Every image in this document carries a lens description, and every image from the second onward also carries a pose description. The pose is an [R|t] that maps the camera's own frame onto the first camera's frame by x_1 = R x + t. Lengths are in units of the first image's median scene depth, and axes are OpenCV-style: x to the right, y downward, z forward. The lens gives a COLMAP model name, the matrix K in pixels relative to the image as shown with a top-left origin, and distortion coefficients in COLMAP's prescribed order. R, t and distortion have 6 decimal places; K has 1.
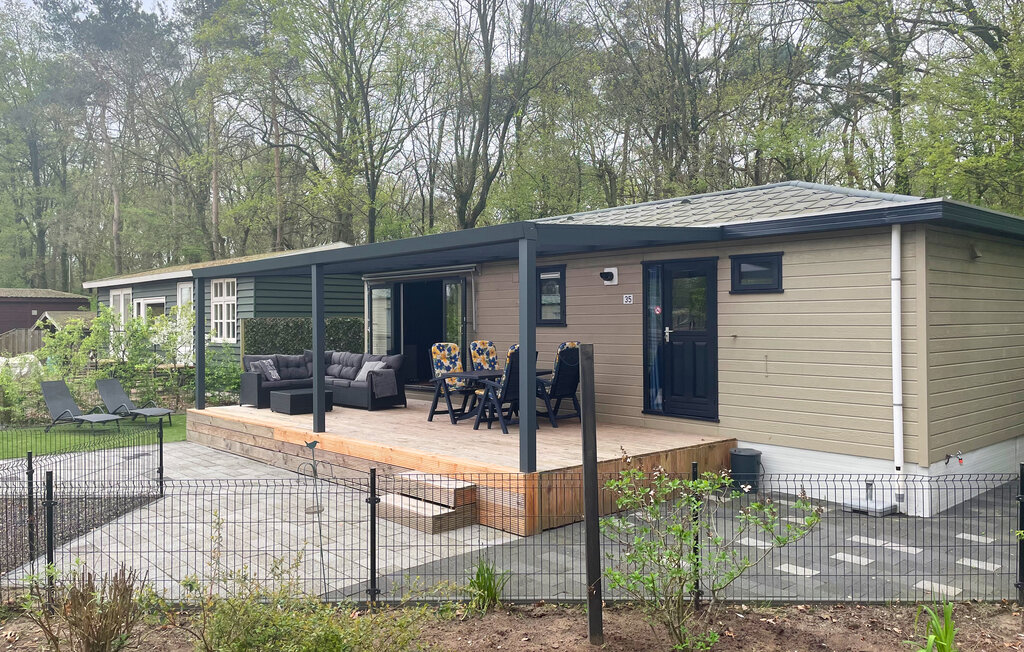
lens RADIAL K [[775.1, 0, 507.6], [0, 775.1, 303.9], [0, 0, 1]] dist [0.080484, -0.093109]
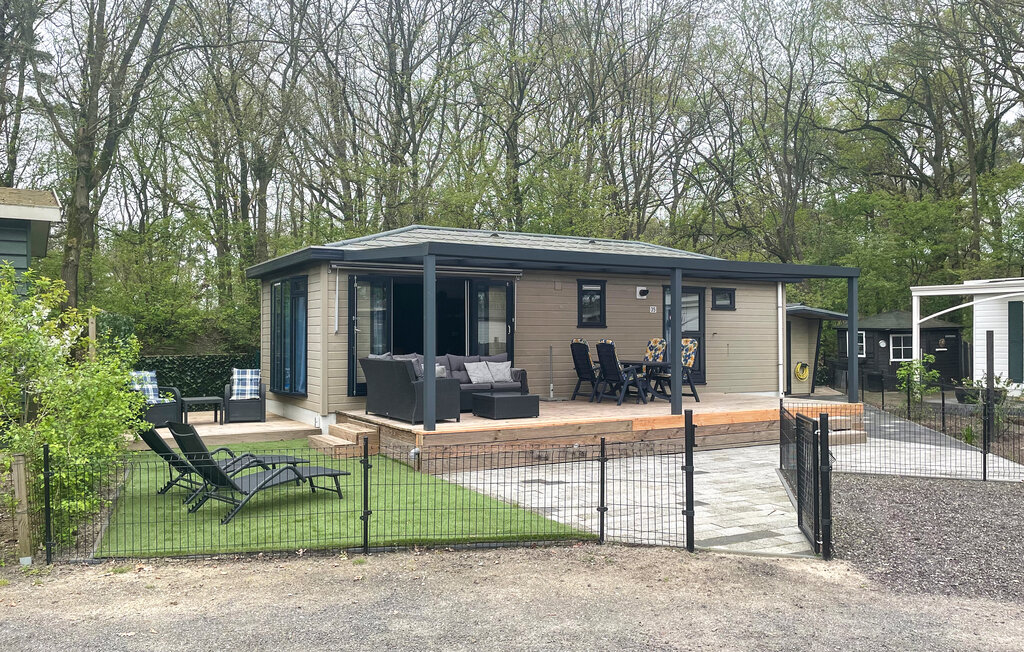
lens RADIAL K [[775.1, 0, 507.6], [0, 775.1, 303.9], [0, 0, 1]] dist [0.080484, -0.093109]
pose [[0.197690, 0.009254, 0.980221, -1.380718], [-0.045041, 0.998985, -0.000347, -0.004190], [-0.979229, -0.044082, 0.197906, 1.013590]]
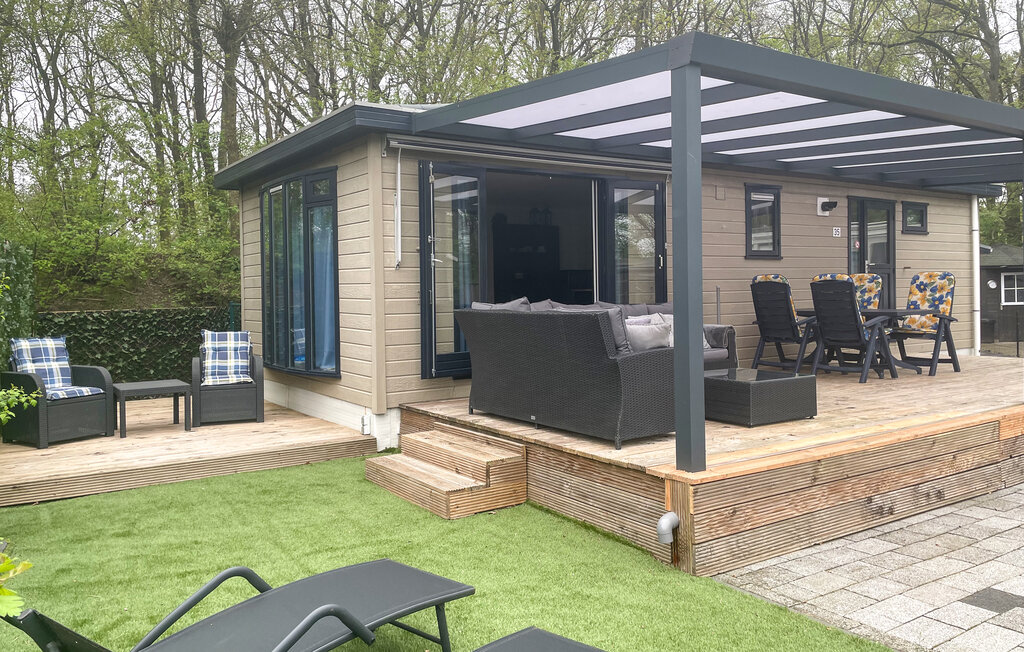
lens RADIAL K [[775.4, 0, 515.7], [0, 775.4, 277.3], [0, 0, 1]] dist [0.083735, -0.088470]
pose [[0.124578, -0.019968, 0.992009, -0.911216], [-0.034851, 0.999092, 0.024488, 0.042074], [-0.991598, -0.037623, 0.123769, 1.322008]]
